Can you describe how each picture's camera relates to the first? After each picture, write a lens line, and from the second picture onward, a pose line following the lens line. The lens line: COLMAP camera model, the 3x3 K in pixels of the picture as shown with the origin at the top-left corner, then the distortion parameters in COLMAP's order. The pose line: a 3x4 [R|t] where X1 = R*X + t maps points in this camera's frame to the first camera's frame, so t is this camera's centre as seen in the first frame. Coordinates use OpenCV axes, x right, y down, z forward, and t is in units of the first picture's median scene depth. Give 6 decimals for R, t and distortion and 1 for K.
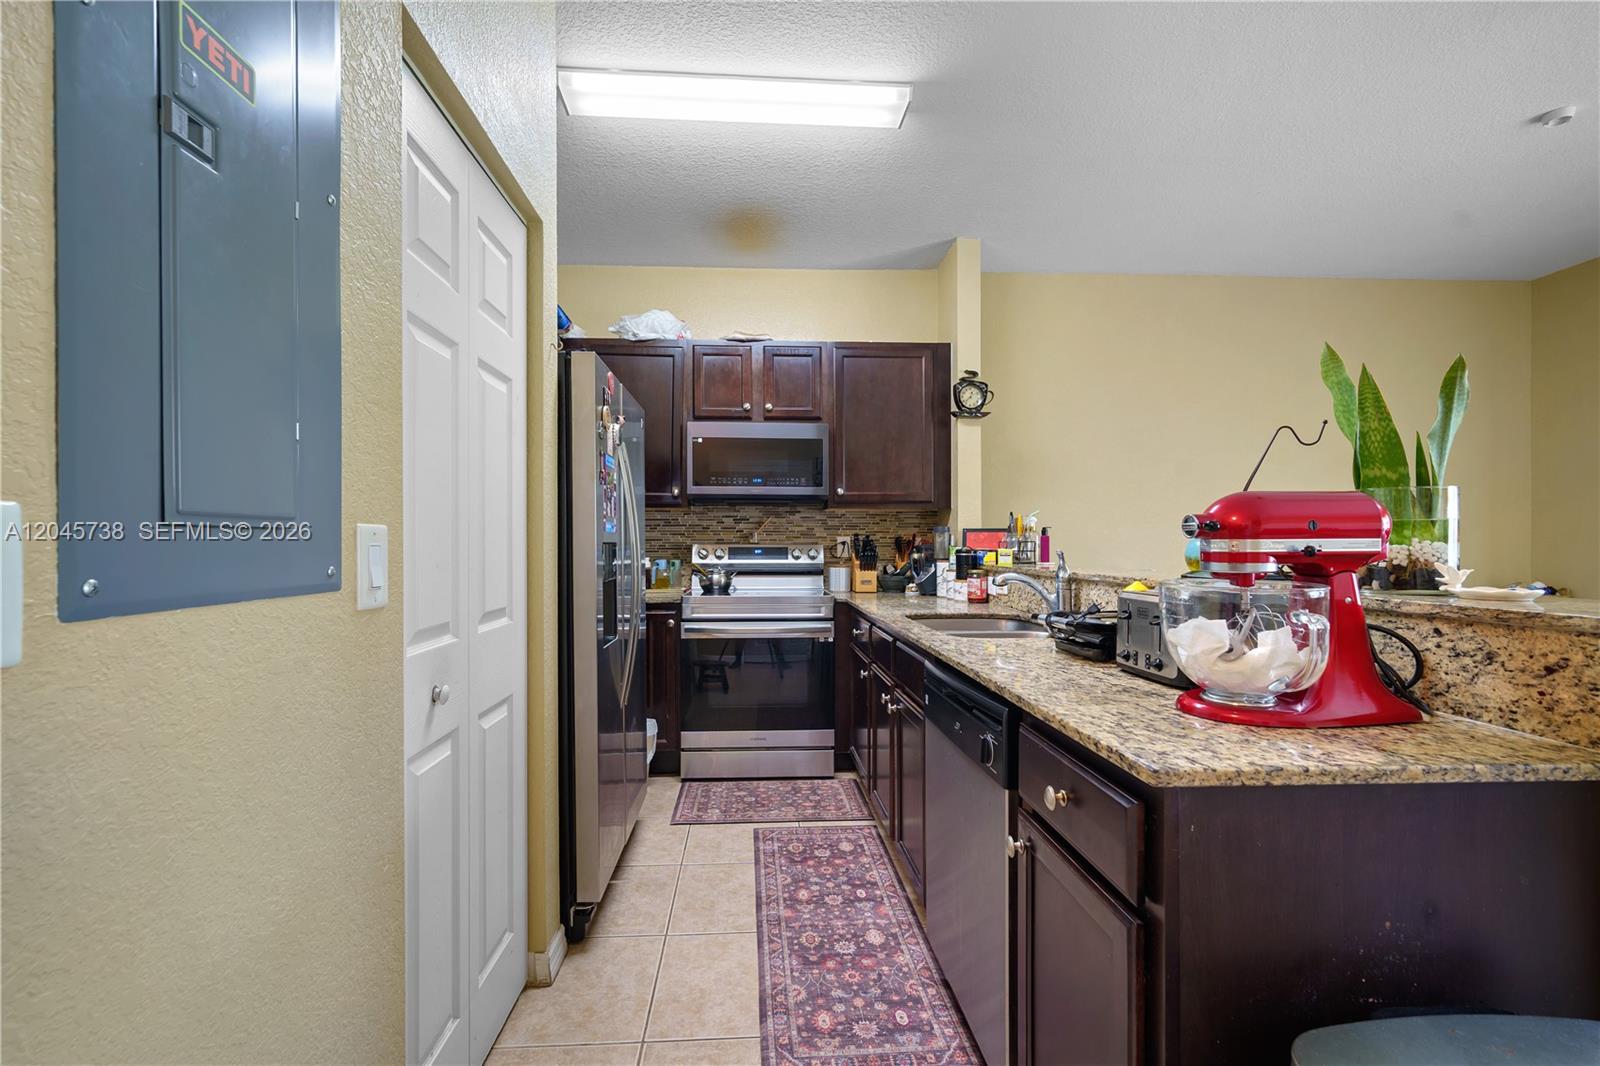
lens RADIAL K [[703.6, 0, 794.5], [0, 703.6, 548.8], [0, 0, 1]] dist [-0.001580, 0.000711]
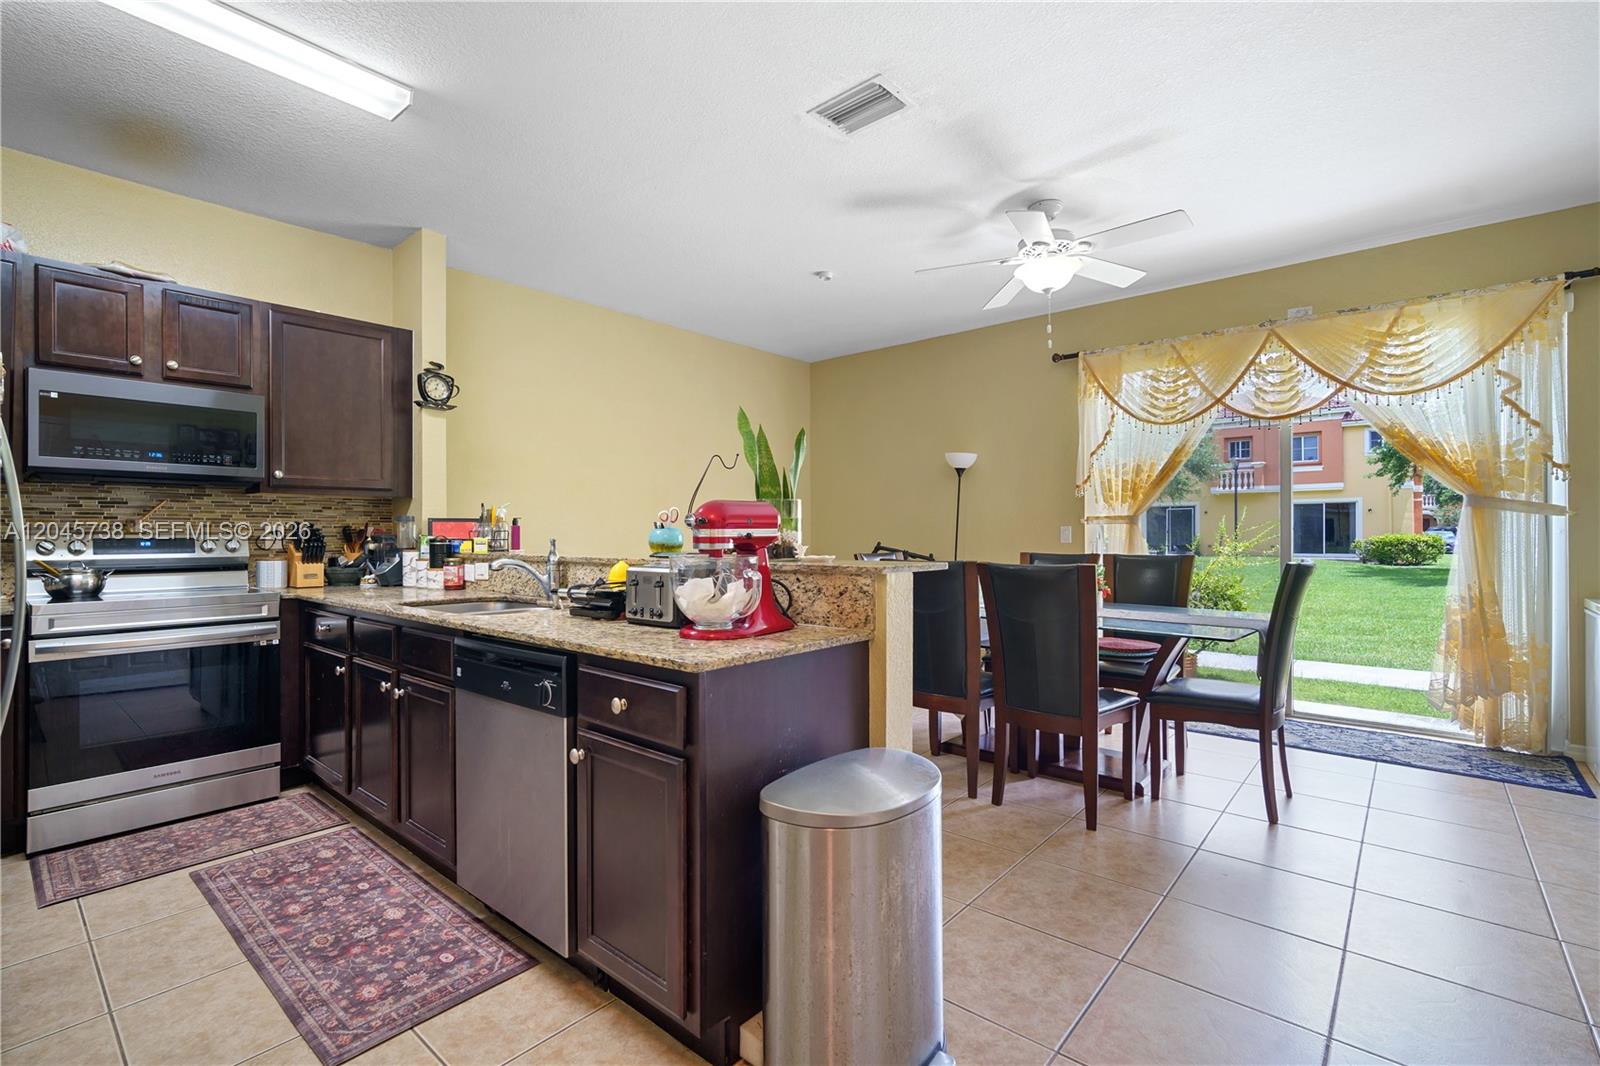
lens RADIAL K [[703.6, 0, 794.5], [0, 703.6, 548.8], [0, 0, 1]] dist [-0.001580, 0.000711]
pose [[0.697852, -0.018191, 0.716011, -0.184896], [0.007805, 0.999811, 0.017794, 0.002188], [-0.716199, -0.006829, 0.697862, -0.124988]]
